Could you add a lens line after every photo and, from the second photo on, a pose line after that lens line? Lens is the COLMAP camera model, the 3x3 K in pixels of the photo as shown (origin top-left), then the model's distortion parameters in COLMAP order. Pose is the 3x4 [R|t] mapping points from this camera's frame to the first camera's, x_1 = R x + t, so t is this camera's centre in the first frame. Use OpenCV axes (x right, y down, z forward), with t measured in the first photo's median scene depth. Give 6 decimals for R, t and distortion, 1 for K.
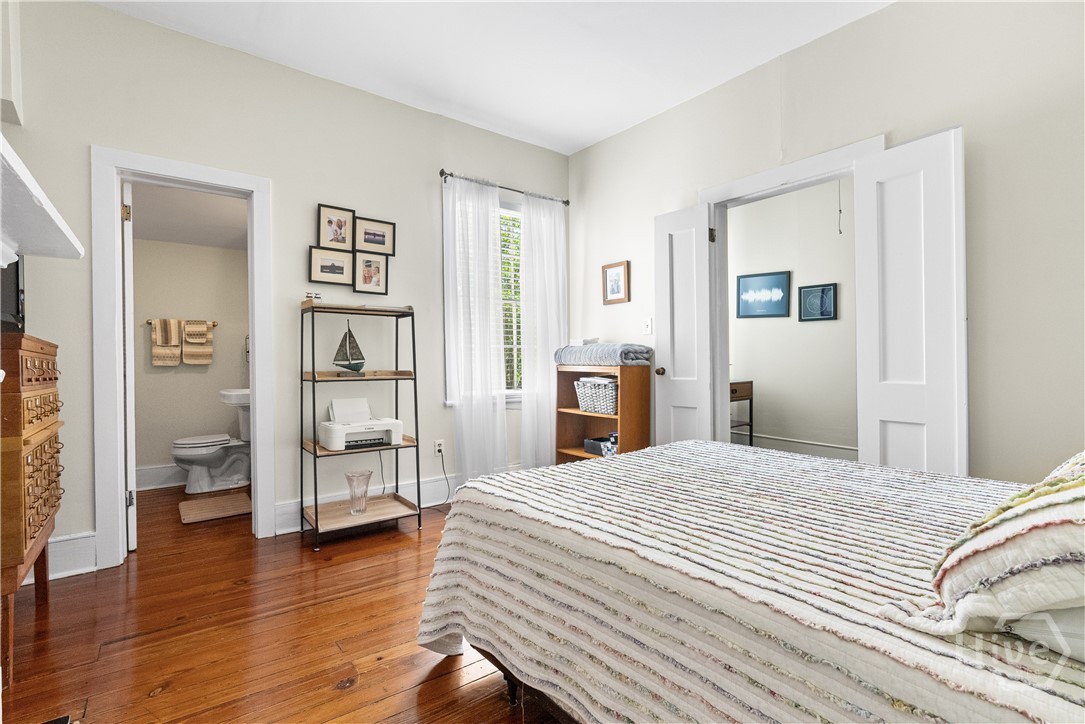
lens RADIAL K [[509.6, 0, 540.1], [0, 509.6, 349.4], [0, 0, 1]] dist [0.016924, 0.000480]
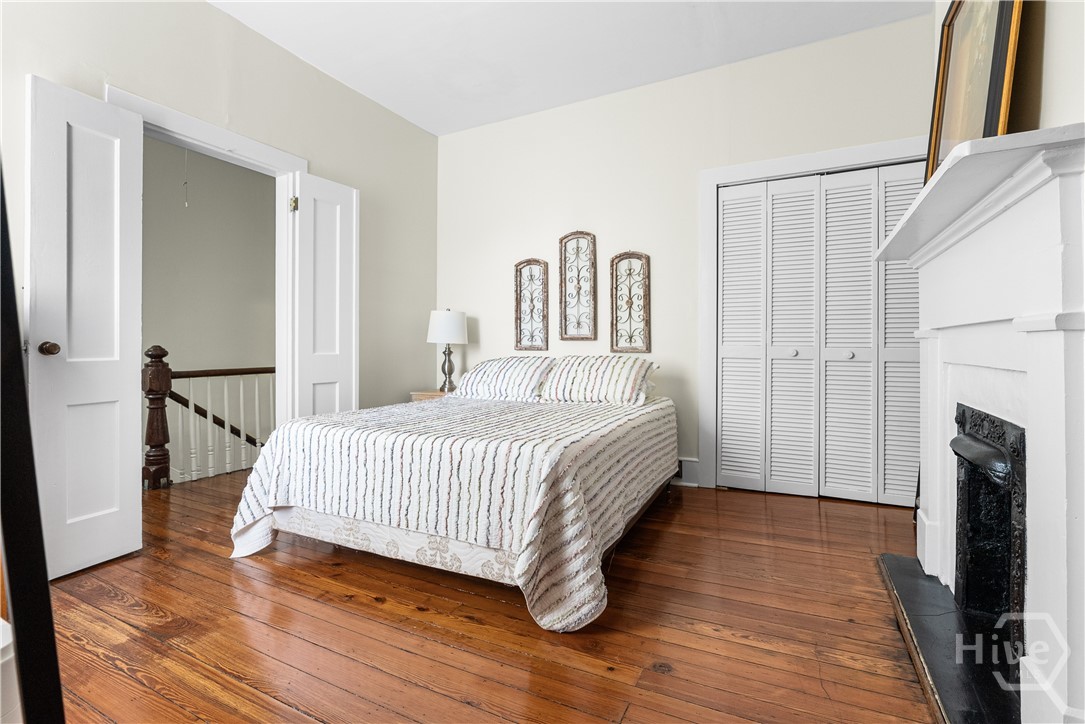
lens RADIAL K [[509.6, 0, 540.1], [0, 509.6, 349.4], [0, 0, 1]] dist [0.016924, 0.000480]
pose [[-0.449566, -0.009143, 0.893201, -0.553215], [-0.032538, 0.999452, -0.006146, 0.029443], [-0.892655, -0.031826, -0.449617, 0.775141]]
